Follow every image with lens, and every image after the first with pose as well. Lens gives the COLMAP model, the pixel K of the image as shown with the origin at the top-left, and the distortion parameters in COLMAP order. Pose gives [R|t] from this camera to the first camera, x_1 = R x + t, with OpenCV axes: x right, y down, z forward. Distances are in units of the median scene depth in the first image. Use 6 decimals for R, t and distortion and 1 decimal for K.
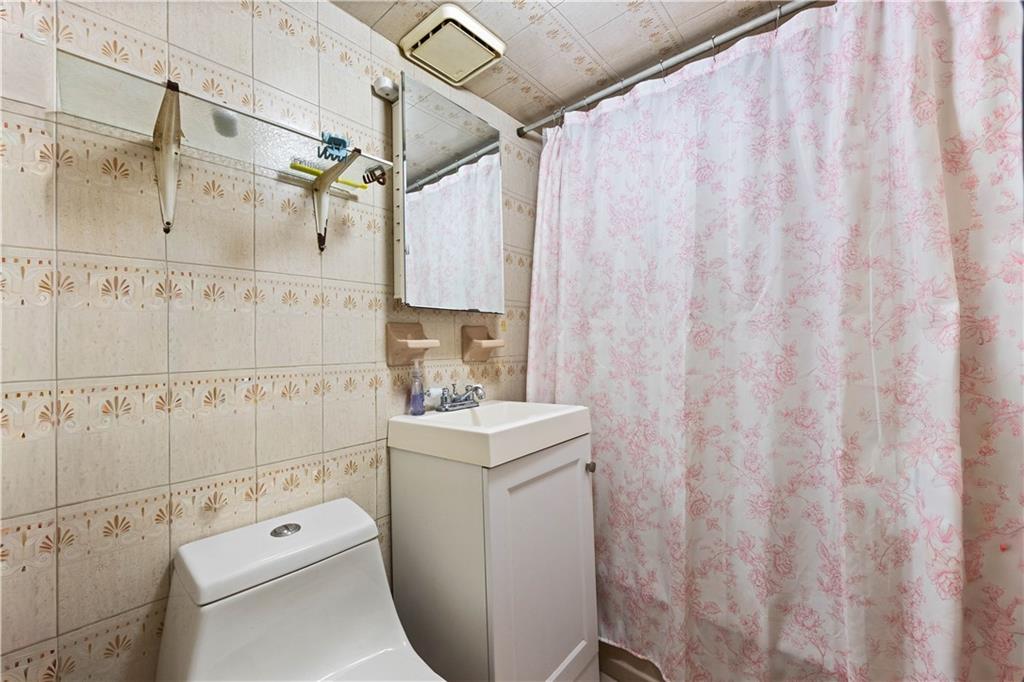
lens RADIAL K [[395.3, 0, 511.0], [0, 395.3, 344.6], [0, 0, 1]] dist [-0.003319, 0.000285]
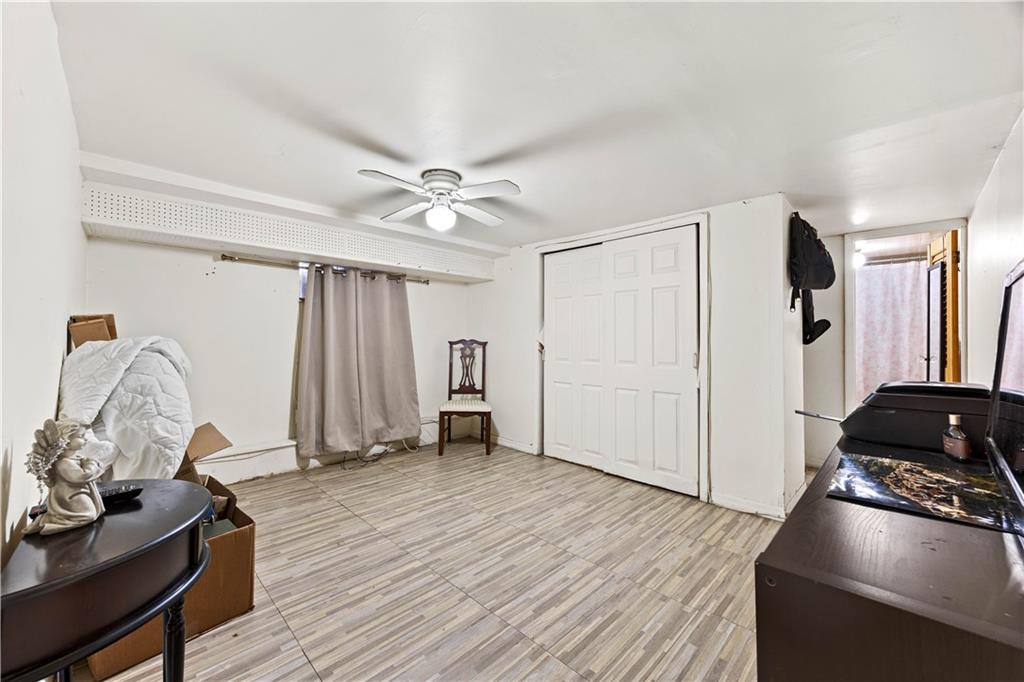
lens RADIAL K [[395.3, 0, 513.9], [0, 395.3, 338.0], [0, 0, 1]] dist [-0.003319, 0.000285]
pose [[0.998505, 0.013493, -0.052970, -2.860597], [-0.013607, 0.999906, -0.001784, -0.011239], [0.052941, 0.002502, 0.998594, -3.115788]]
